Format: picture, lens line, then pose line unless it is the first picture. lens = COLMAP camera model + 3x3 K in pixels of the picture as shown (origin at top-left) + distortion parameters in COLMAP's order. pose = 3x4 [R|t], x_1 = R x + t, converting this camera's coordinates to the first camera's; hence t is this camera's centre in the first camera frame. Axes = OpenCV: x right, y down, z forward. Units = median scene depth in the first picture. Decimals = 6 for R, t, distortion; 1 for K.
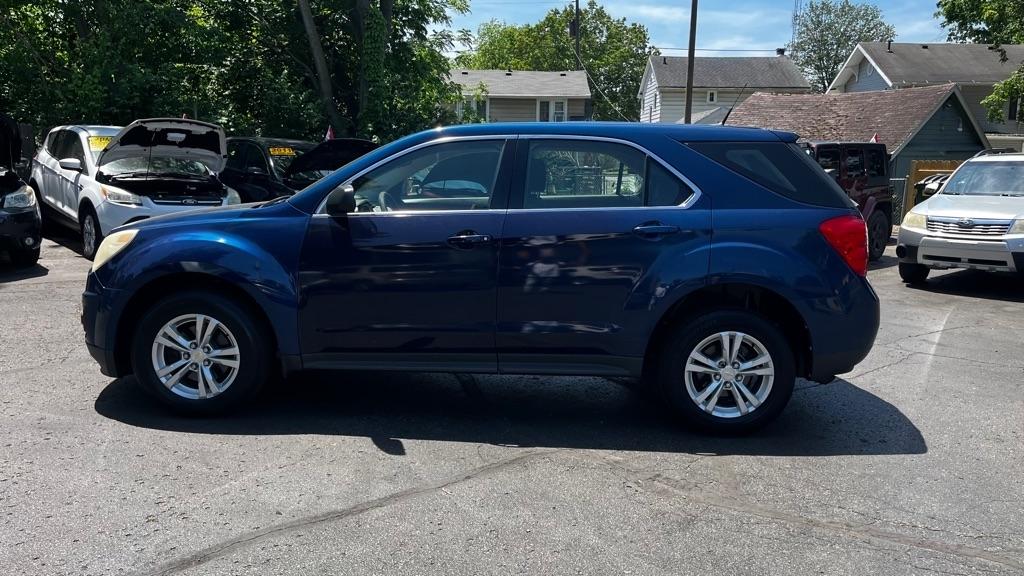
lens RADIAL K [[770.0, 0, 526.0], [0, 770.0, 271.6], [0, 0, 1]] dist [0.069043, -0.085461]
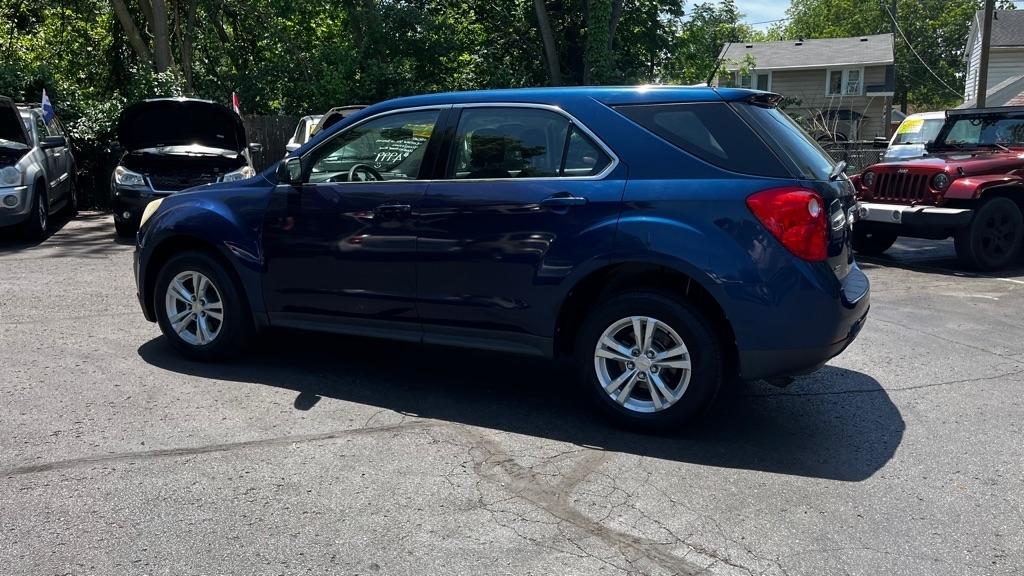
lens RADIAL K [[770.0, 0, 526.0], [0, 770.0, 271.6], [0, 0, 1]] dist [0.069043, -0.085461]
pose [[0.922933, 0.043167, -0.382532, 0.468899], [-0.034466, 0.998968, 0.029573, 0.003951], [0.383414, -0.014110, 0.923469, 0.121827]]
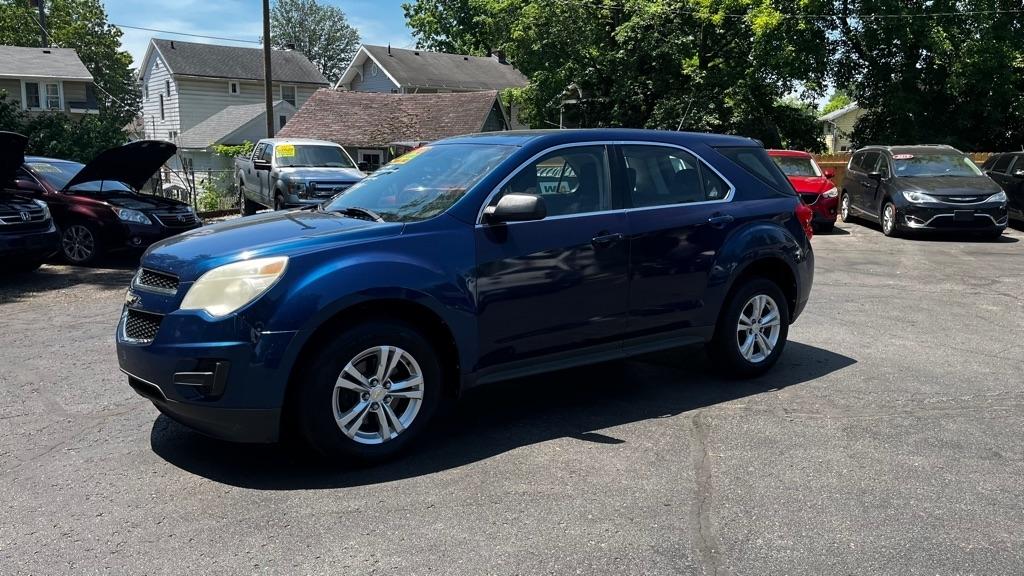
lens RADIAL K [[770.0, 0, 526.0], [0, 770.0, 271.6], [0, 0, 1]] dist [0.069043, -0.085461]
pose [[0.791165, -0.096979, 0.603866, -0.802174], [0.091337, 0.995011, 0.040129, -0.047759], [-0.604745, 0.023406, 0.796075, 0.203560]]
